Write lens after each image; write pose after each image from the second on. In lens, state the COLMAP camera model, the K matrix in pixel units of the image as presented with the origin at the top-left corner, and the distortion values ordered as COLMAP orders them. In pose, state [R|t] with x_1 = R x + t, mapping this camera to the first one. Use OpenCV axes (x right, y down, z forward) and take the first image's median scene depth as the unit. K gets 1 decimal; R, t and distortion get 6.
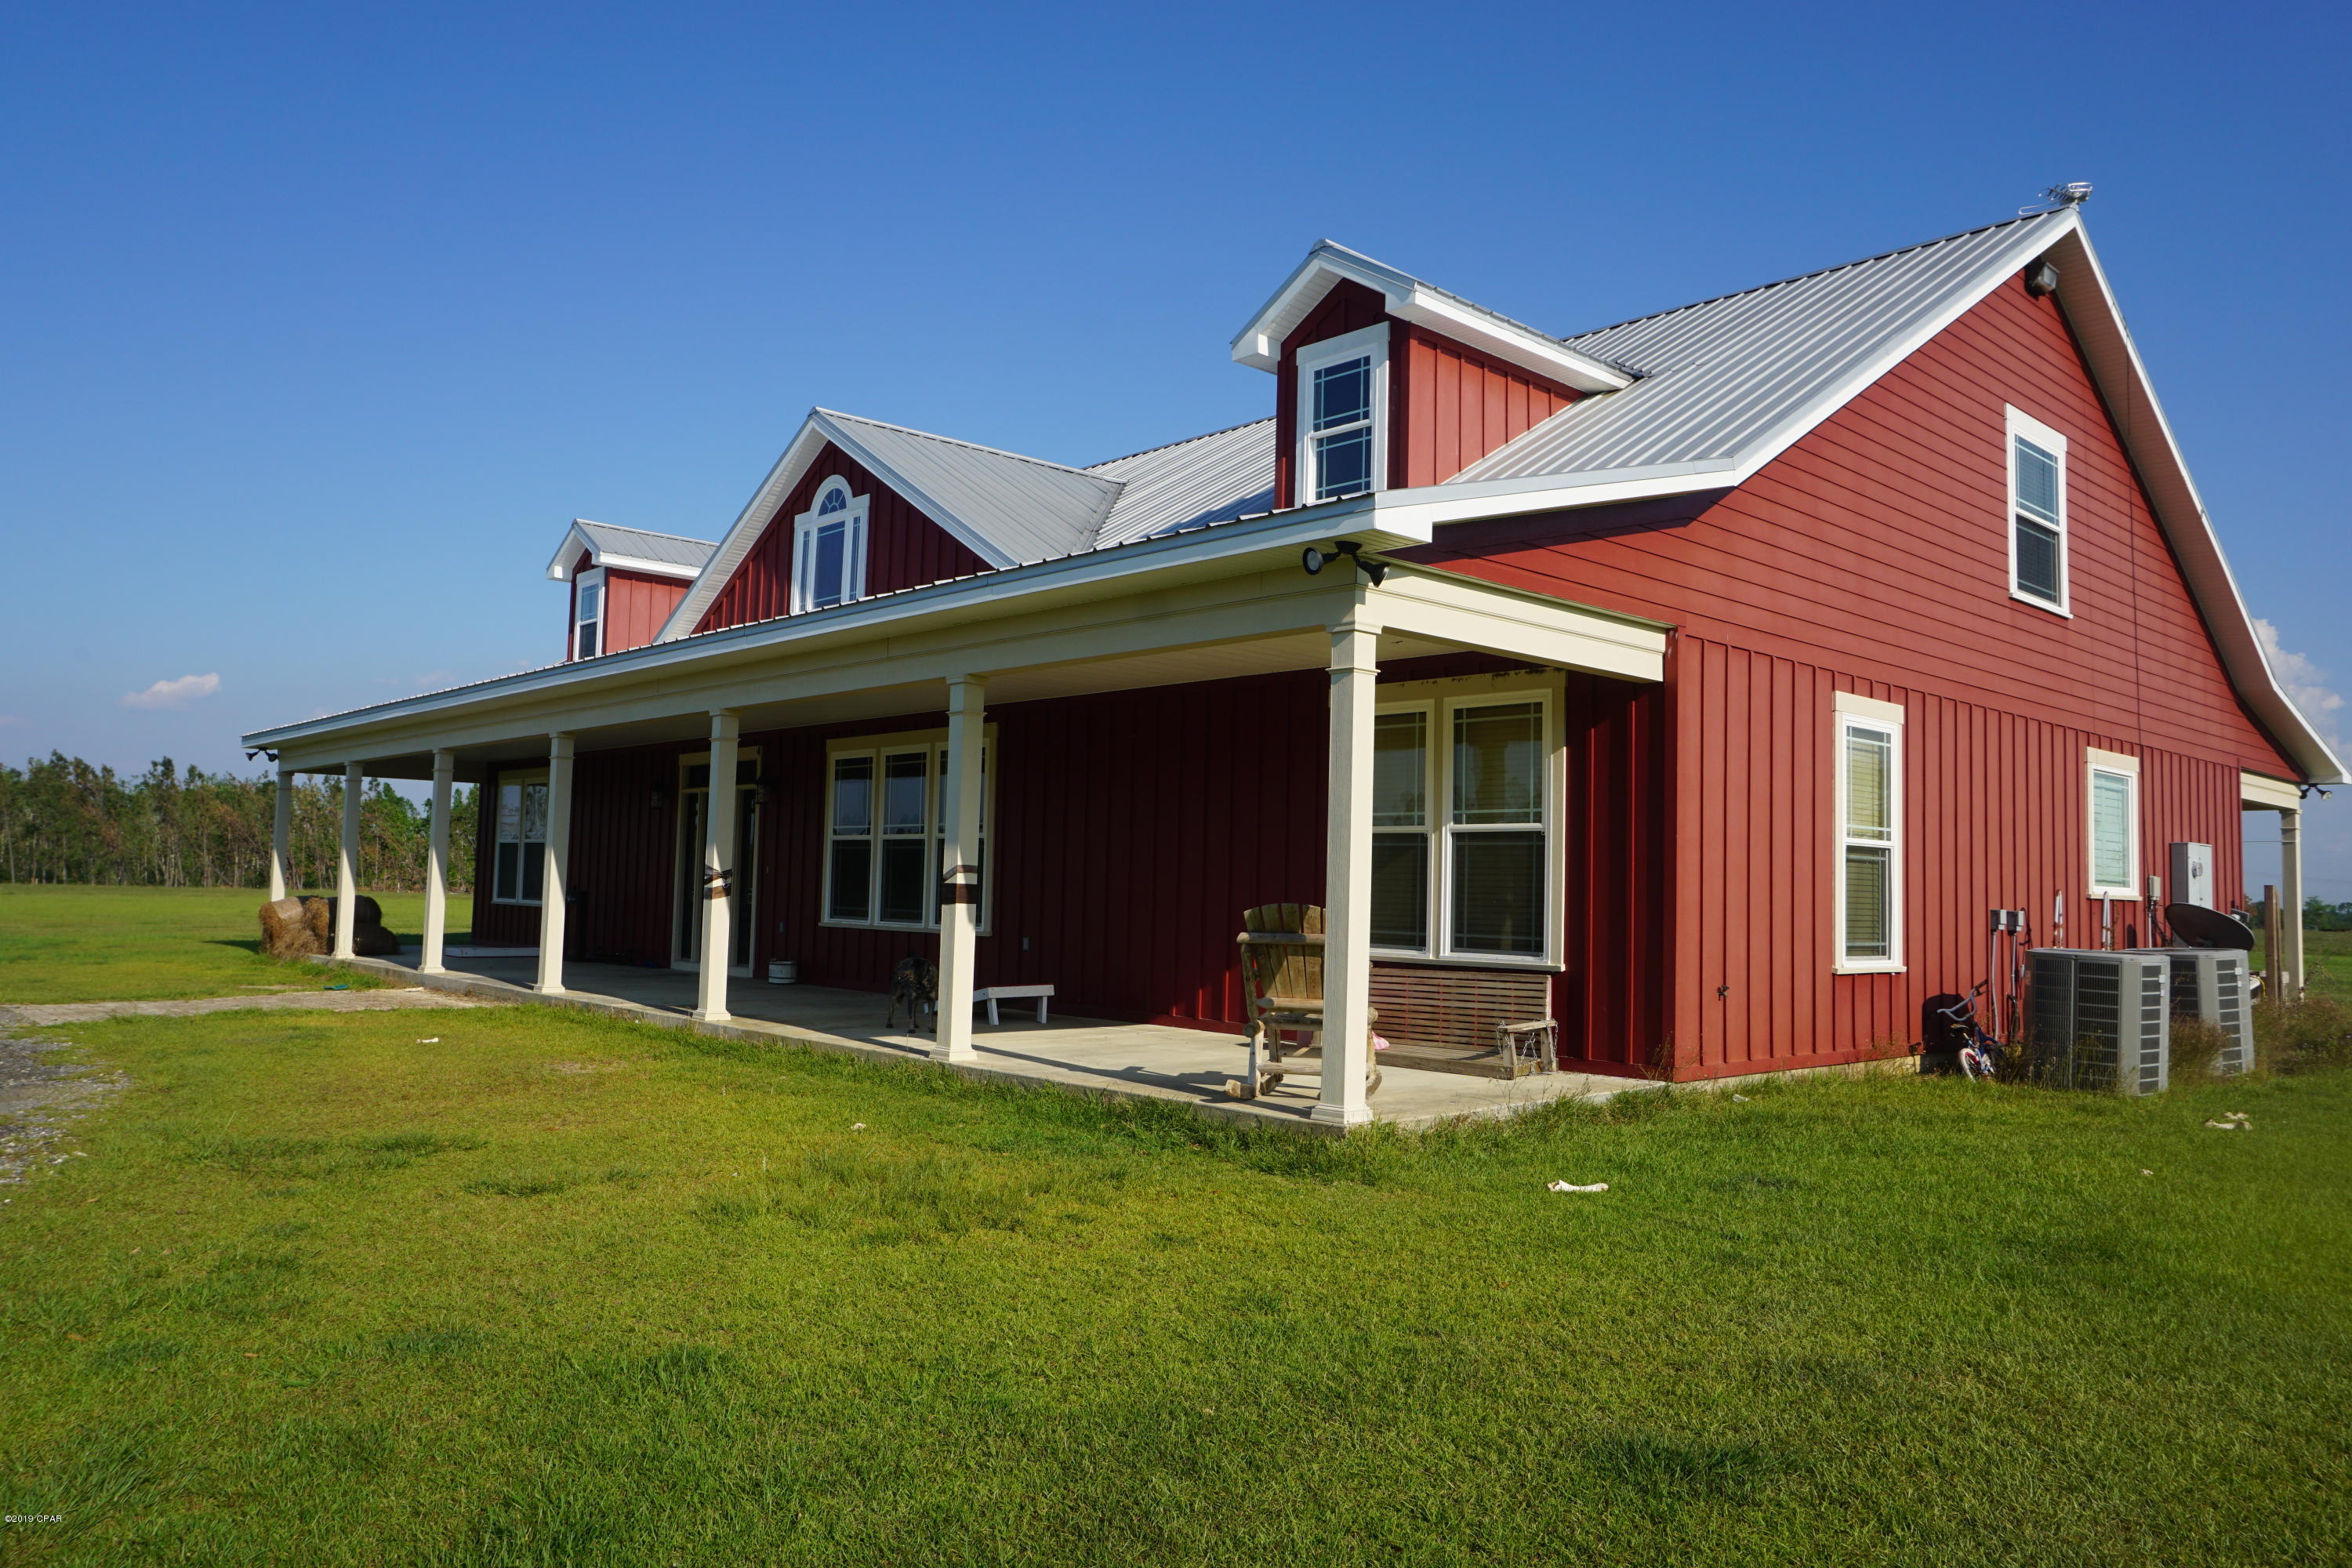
lens RADIAL K [[1635.0, 0, 1161.4], [0, 1635.0, 790.3], [0, 0, 1]] dist [-0.069794, 0.024746]
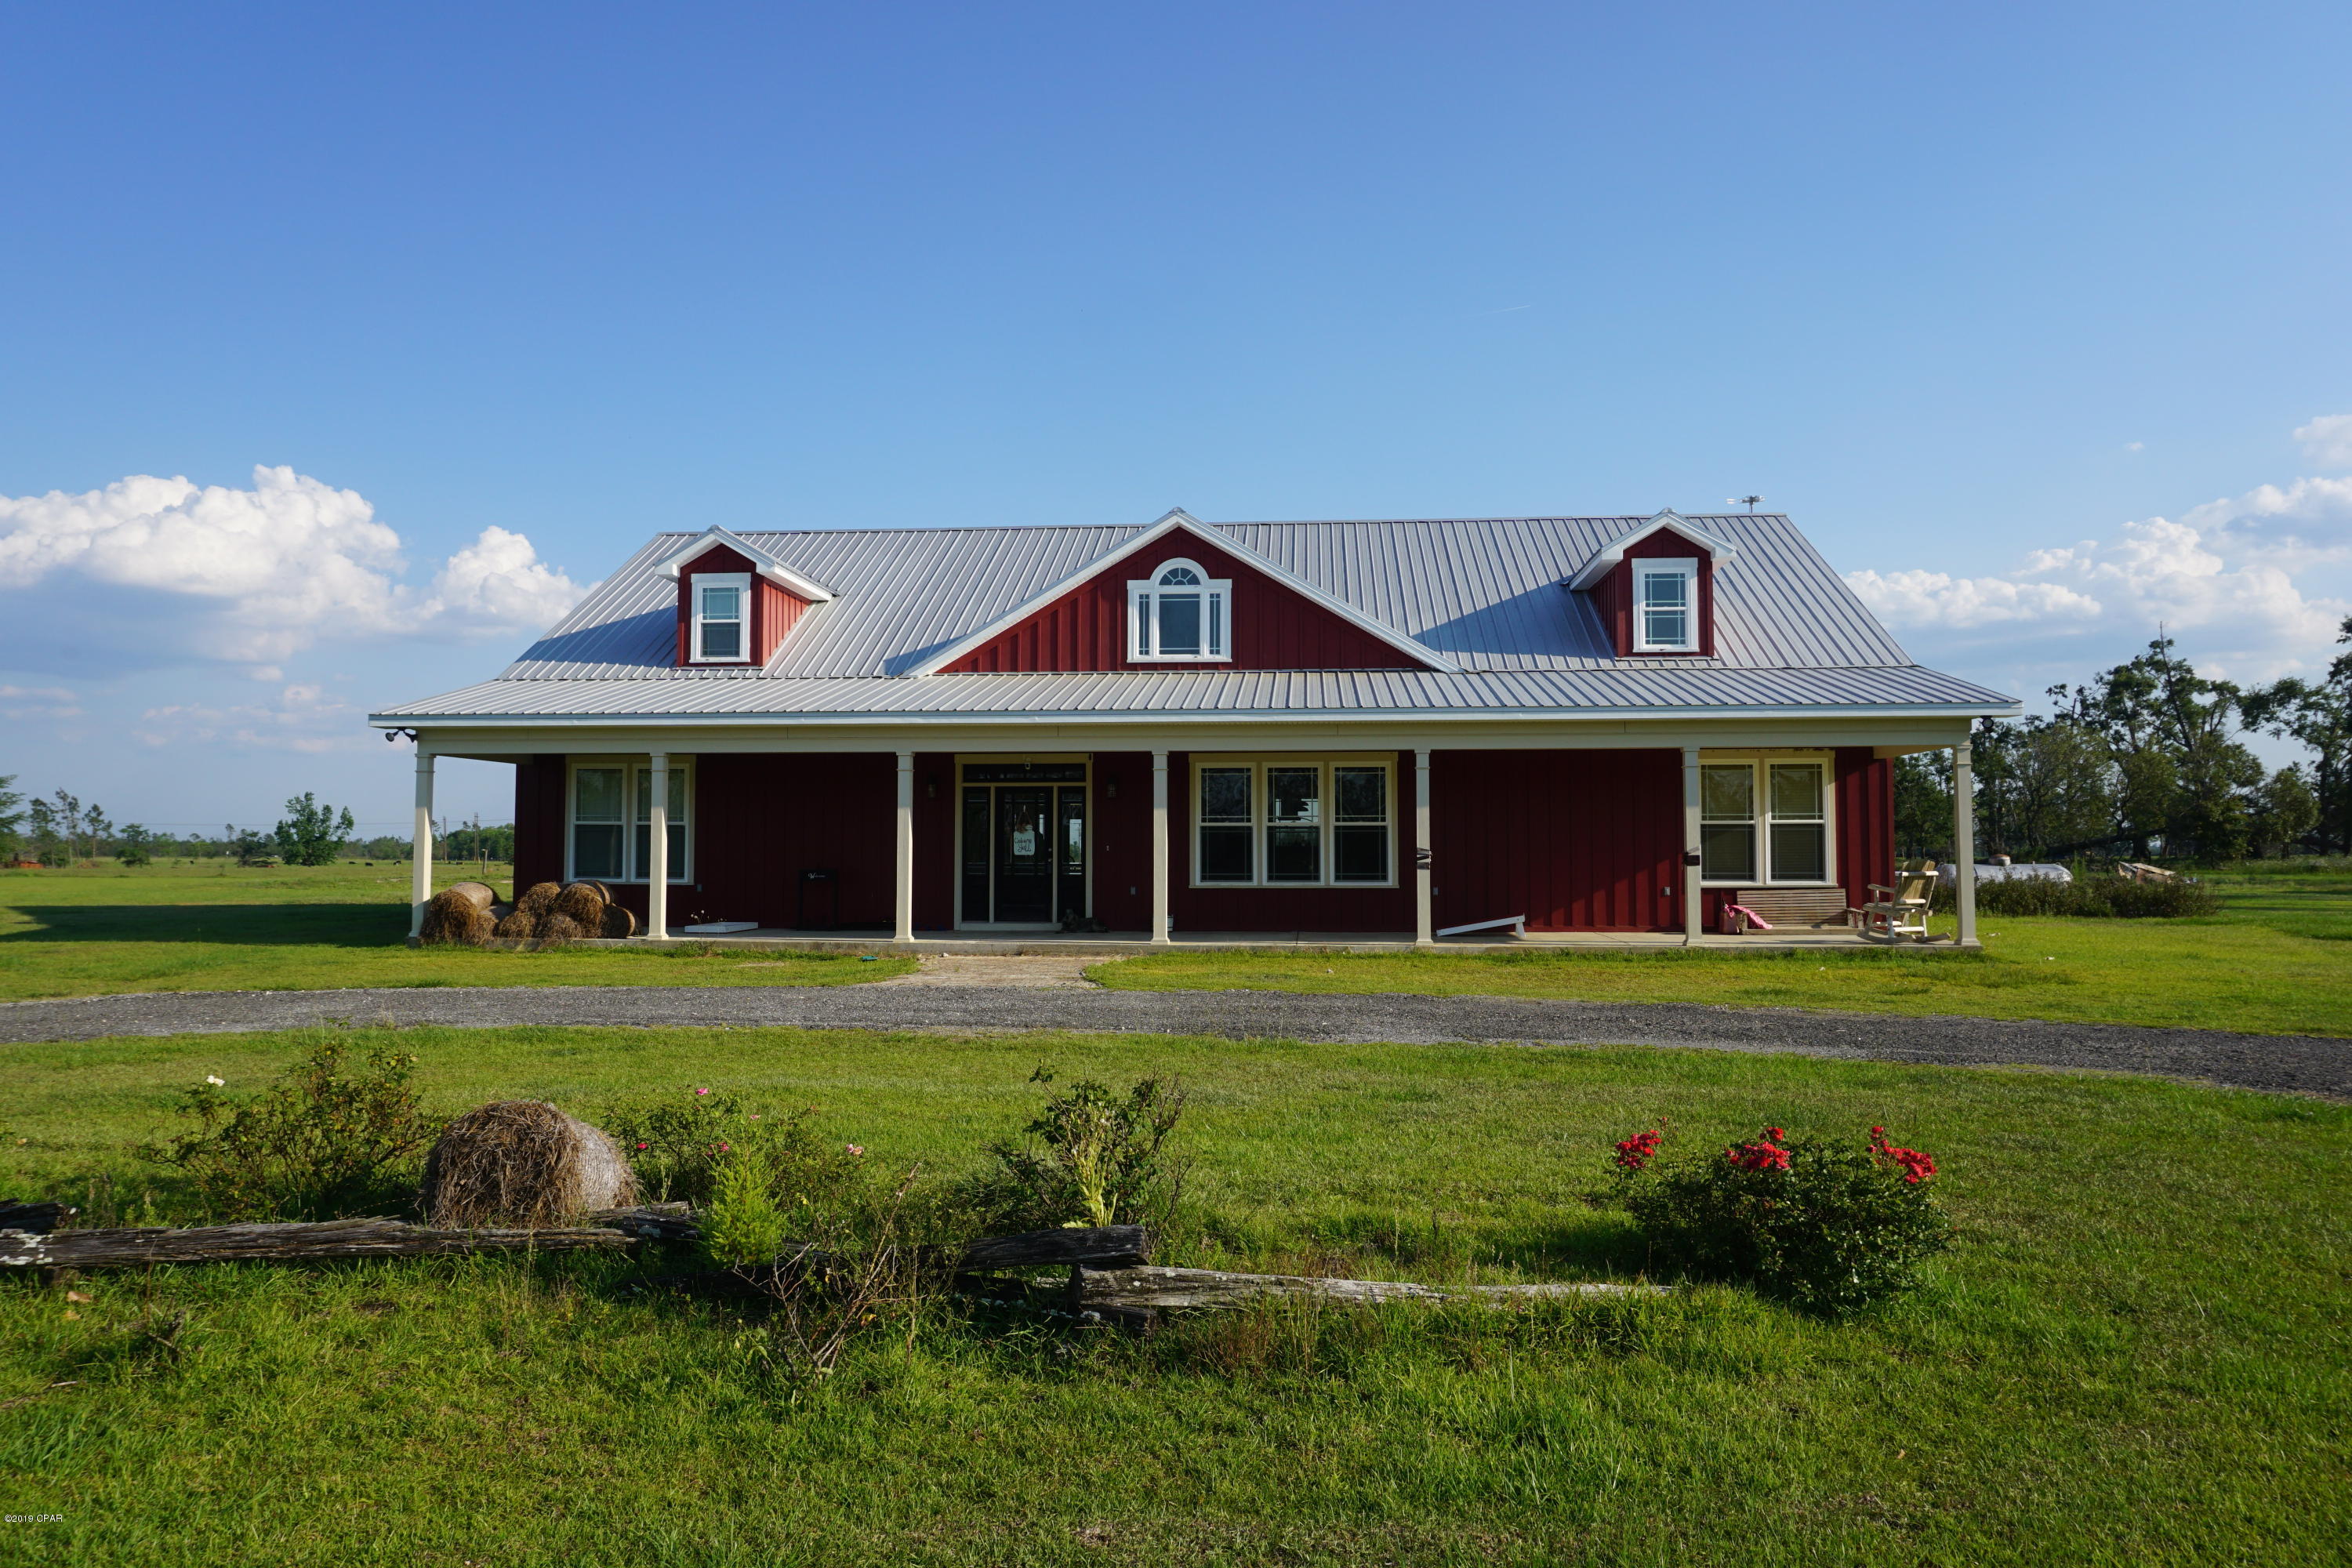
lens RADIAL K [[1562.7, 0, 1111.6], [0, 1562.7, 791.4], [0, 0, 1]] dist [-0.047433, 0.021698]
pose [[0.736221, 0.002397, 0.676737, -1.460855], [-0.023553, 0.999479, 0.022083, -0.032765], [-0.676331, -0.032197, 0.735894, 0.089817]]
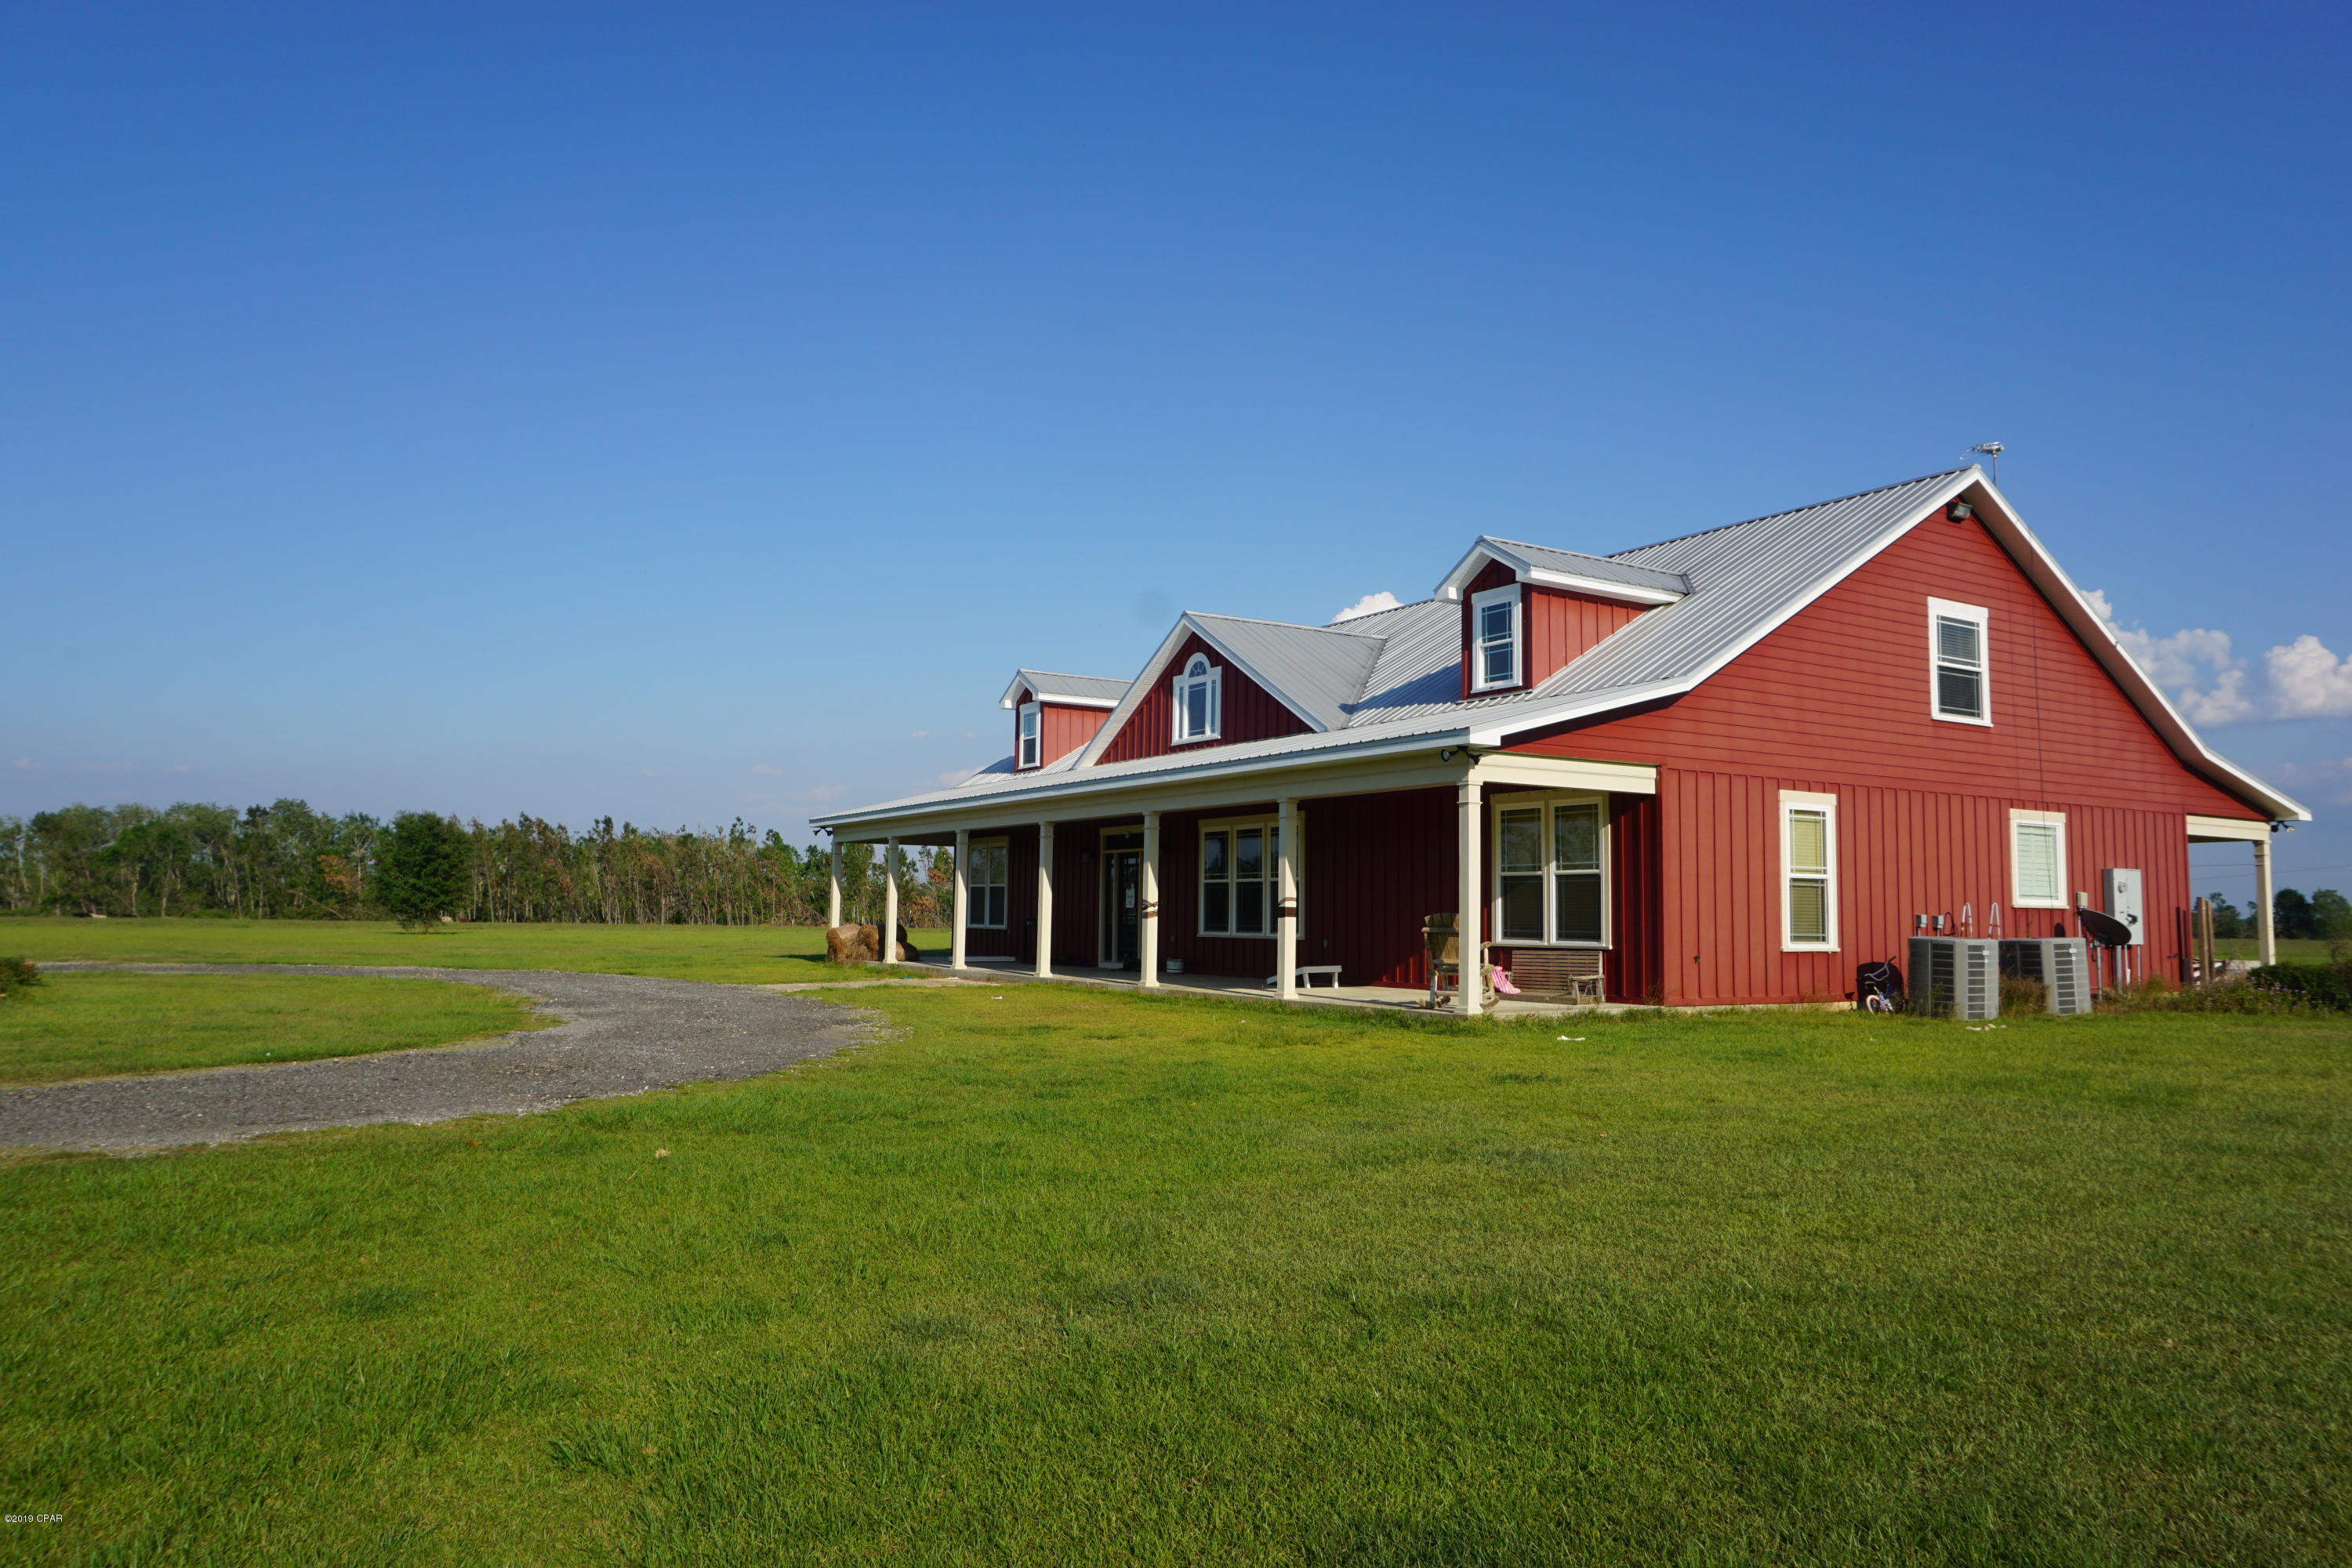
lens RADIAL K [[1562.7, 0, 1158.5], [0, 1562.7, 770.1], [0, 0, 1]] dist [-0.047433, 0.021698]
pose [[0.980376, -0.030610, -0.194744, 0.070741], [0.023911, 0.999042, -0.036656, -0.030822], [0.195680, 0.031280, 0.980169, -0.648441]]
